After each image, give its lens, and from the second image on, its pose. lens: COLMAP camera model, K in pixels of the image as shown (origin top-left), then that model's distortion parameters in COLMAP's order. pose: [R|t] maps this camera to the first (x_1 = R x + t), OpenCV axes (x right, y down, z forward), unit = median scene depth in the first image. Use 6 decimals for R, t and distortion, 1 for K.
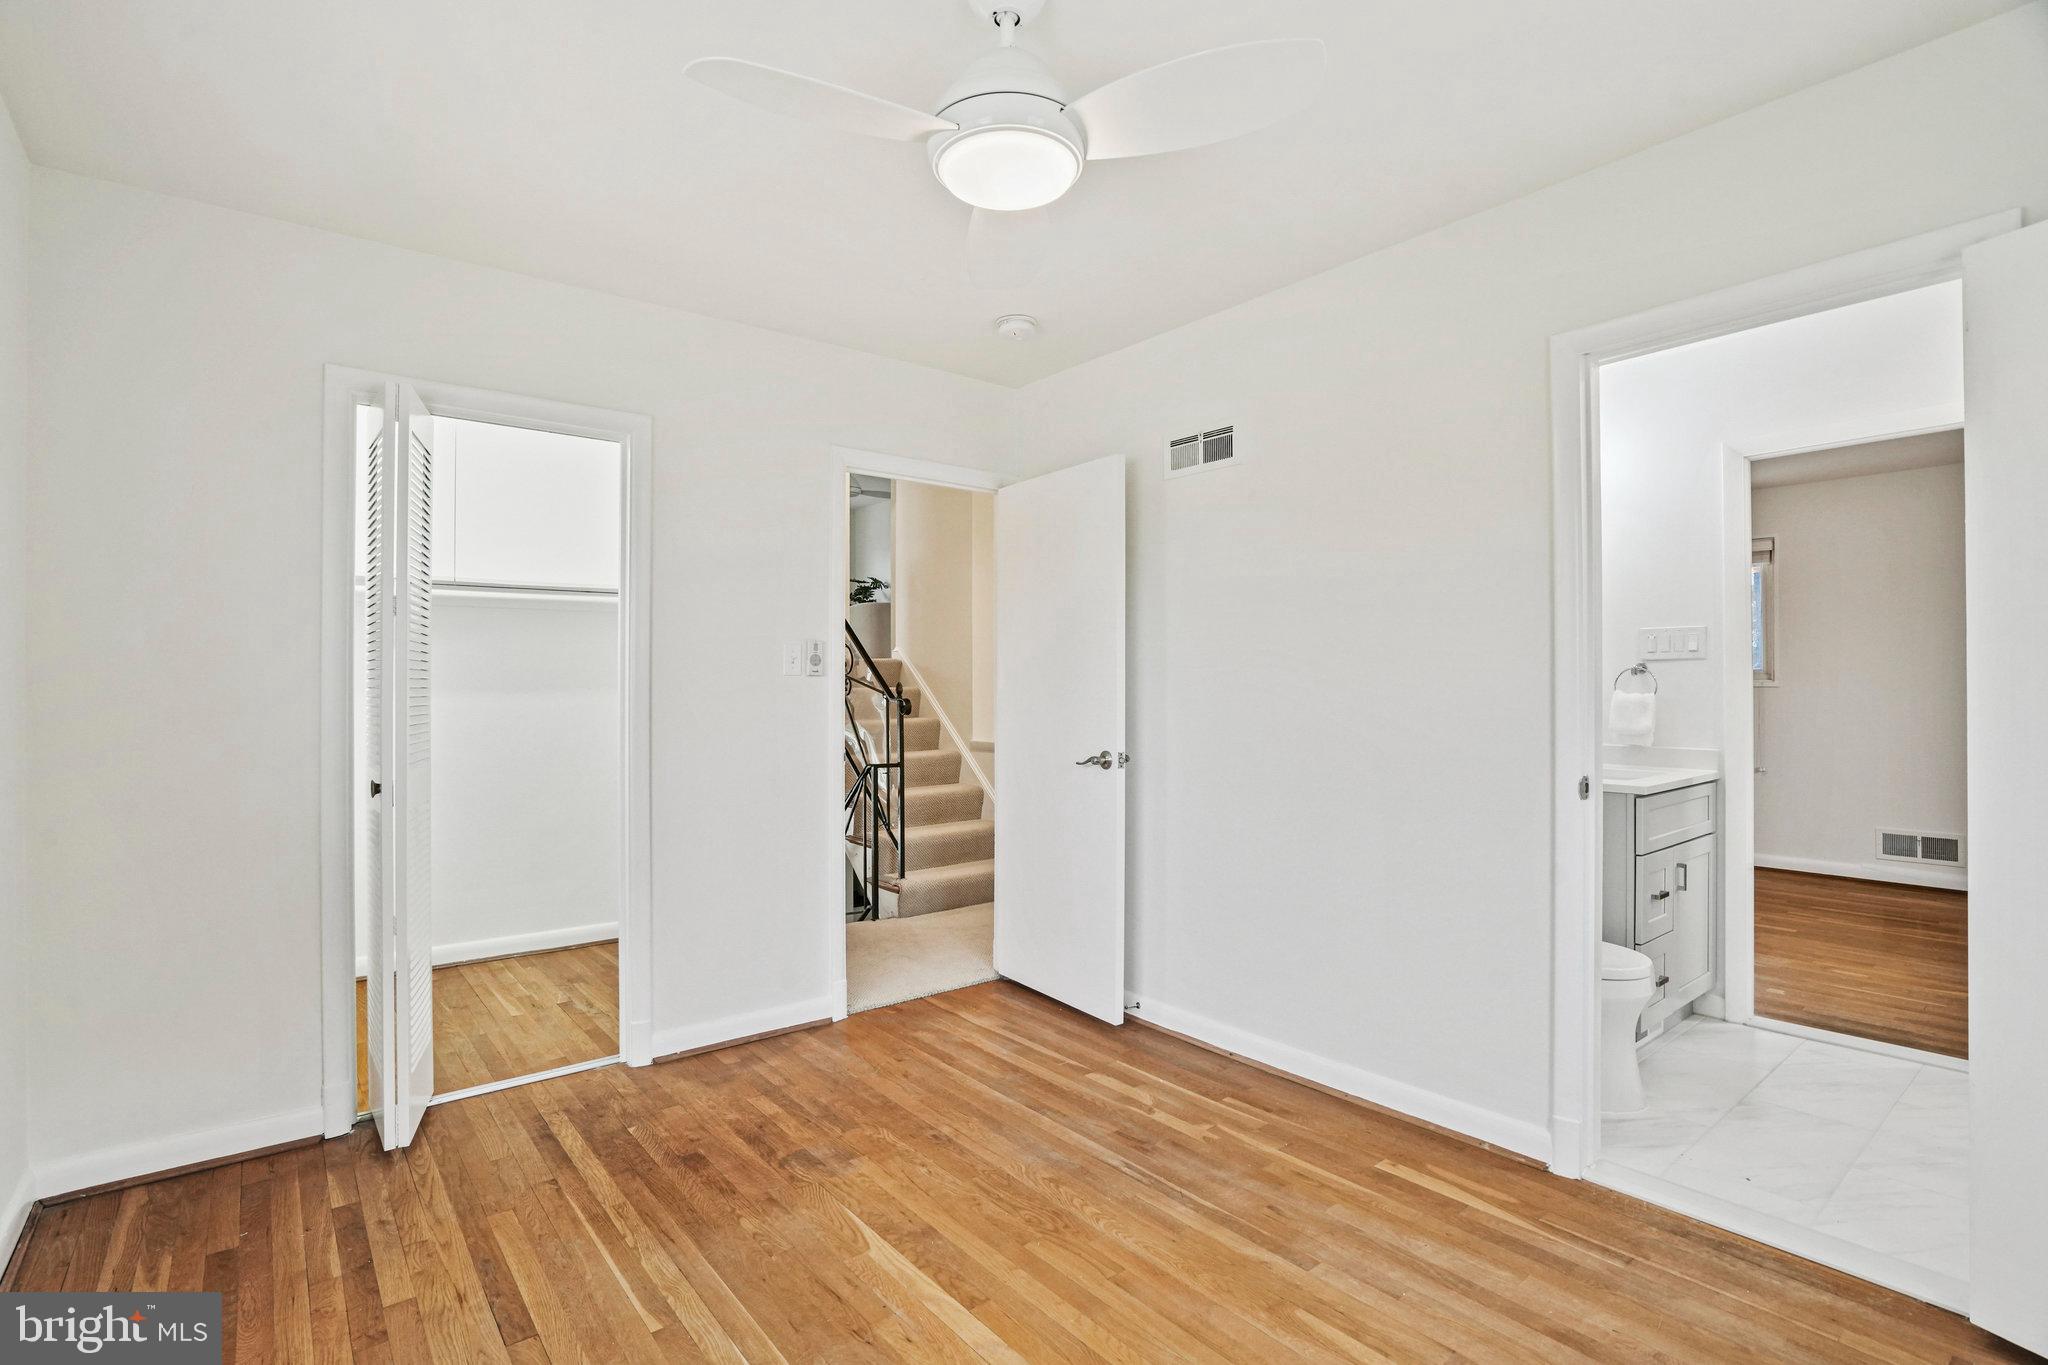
lens RADIAL K [[977.9, 0, 1007.2], [0, 977.9, 684.8], [0, 0, 1]] dist [-0.056340, 0.021813]
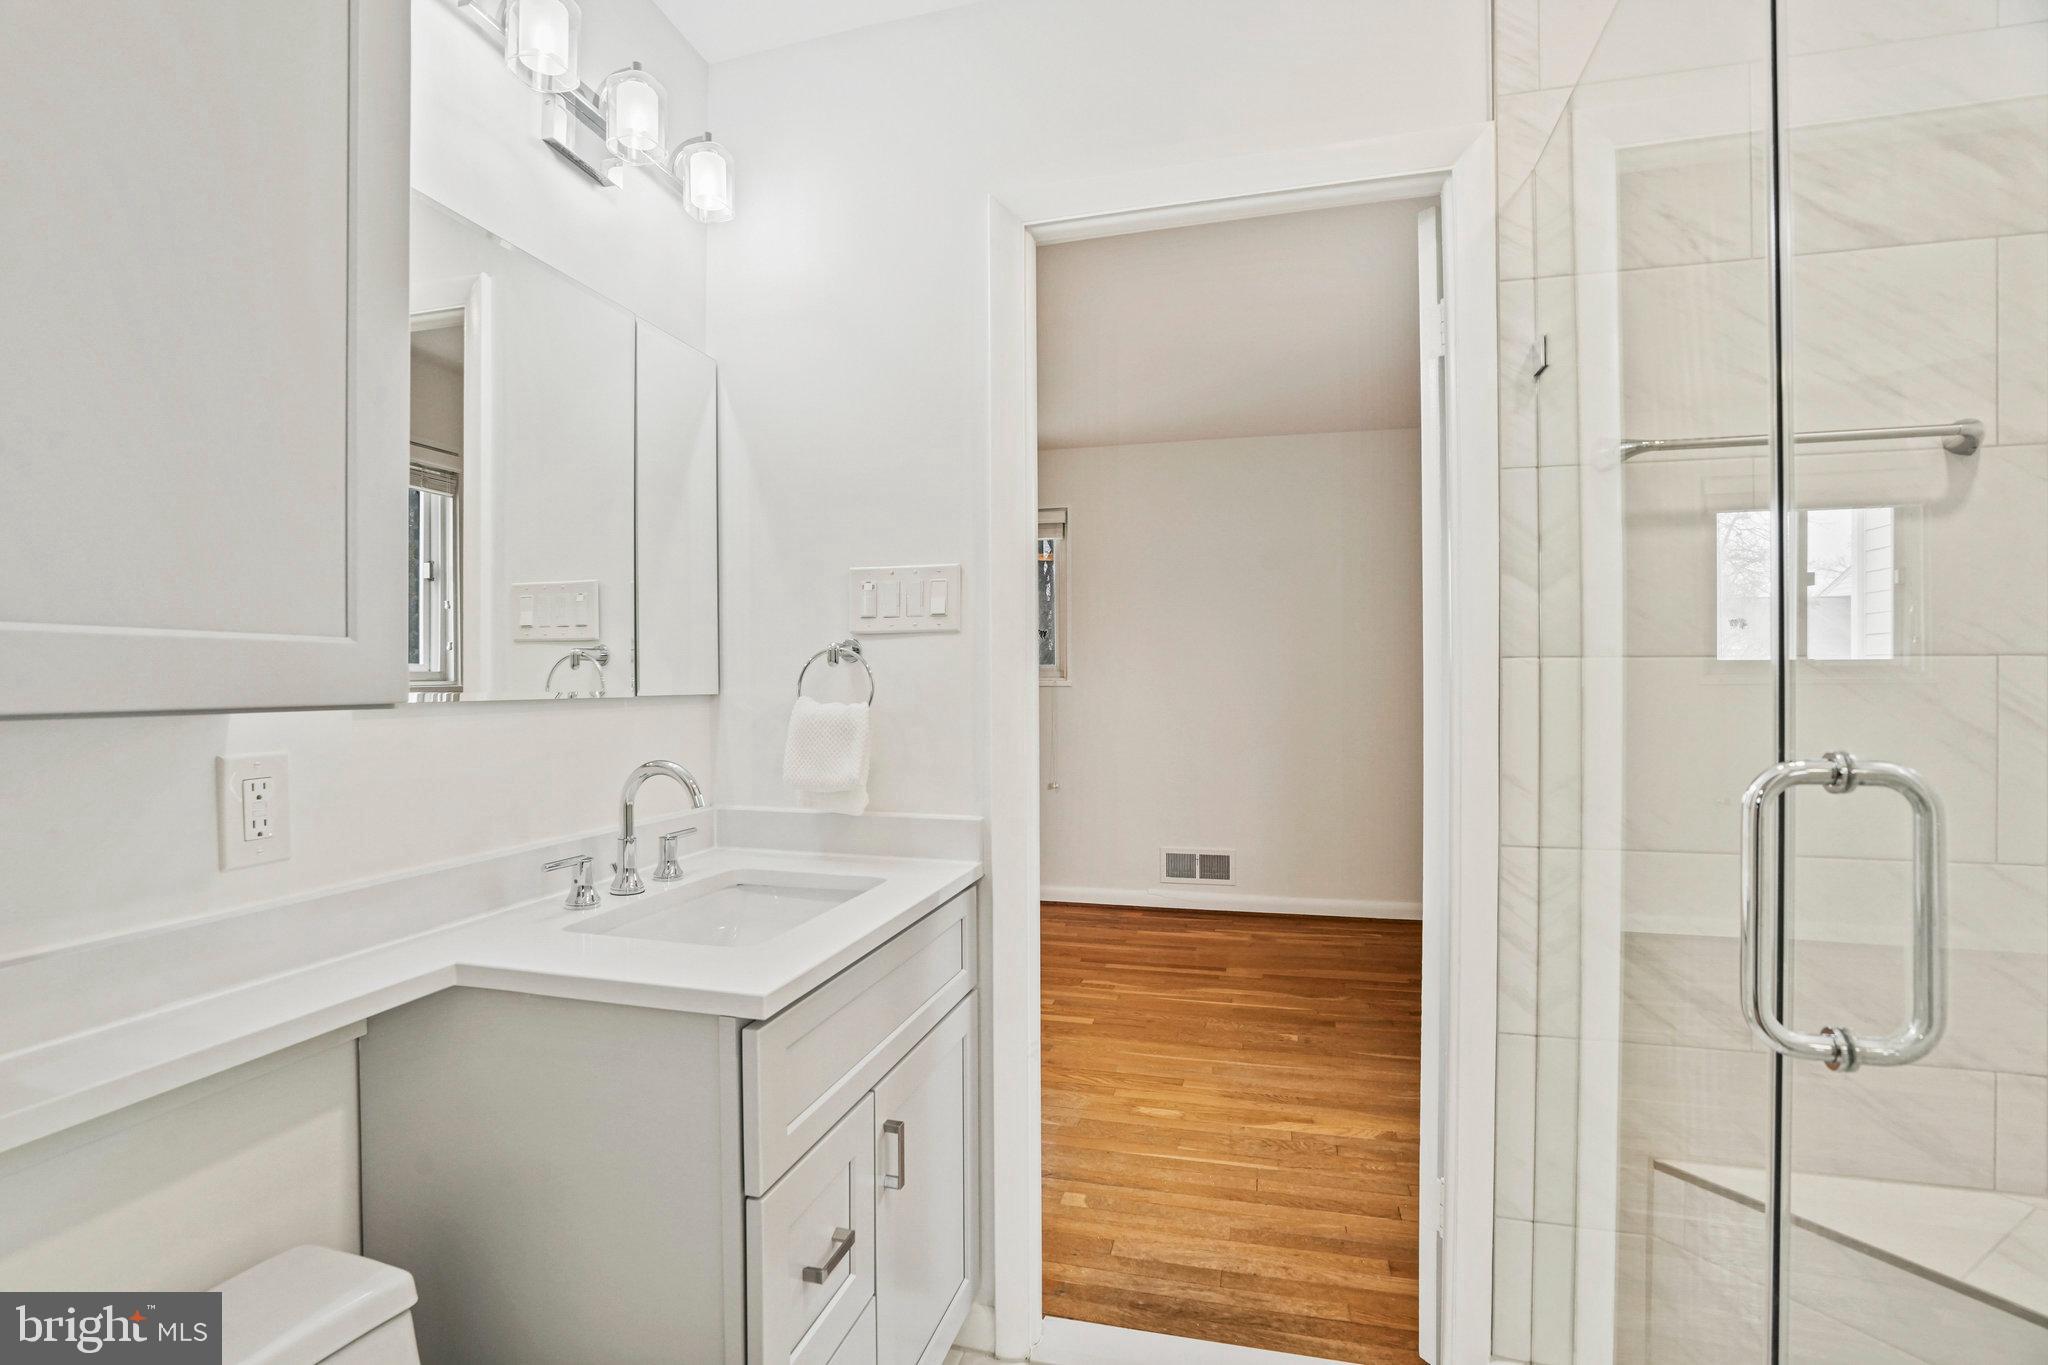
lens RADIAL K [[977.9, 0, 1007.2], [0, 977.9, 684.8], [0, 0, 1]] dist [-0.056340, 0.021813]
pose [[0.806354, -0.009261, 0.591361, 0.437488], [-0.001410, 0.999844, 0.017580, -0.008682], [-0.591432, -0.015009, 0.806216, 0.559387]]
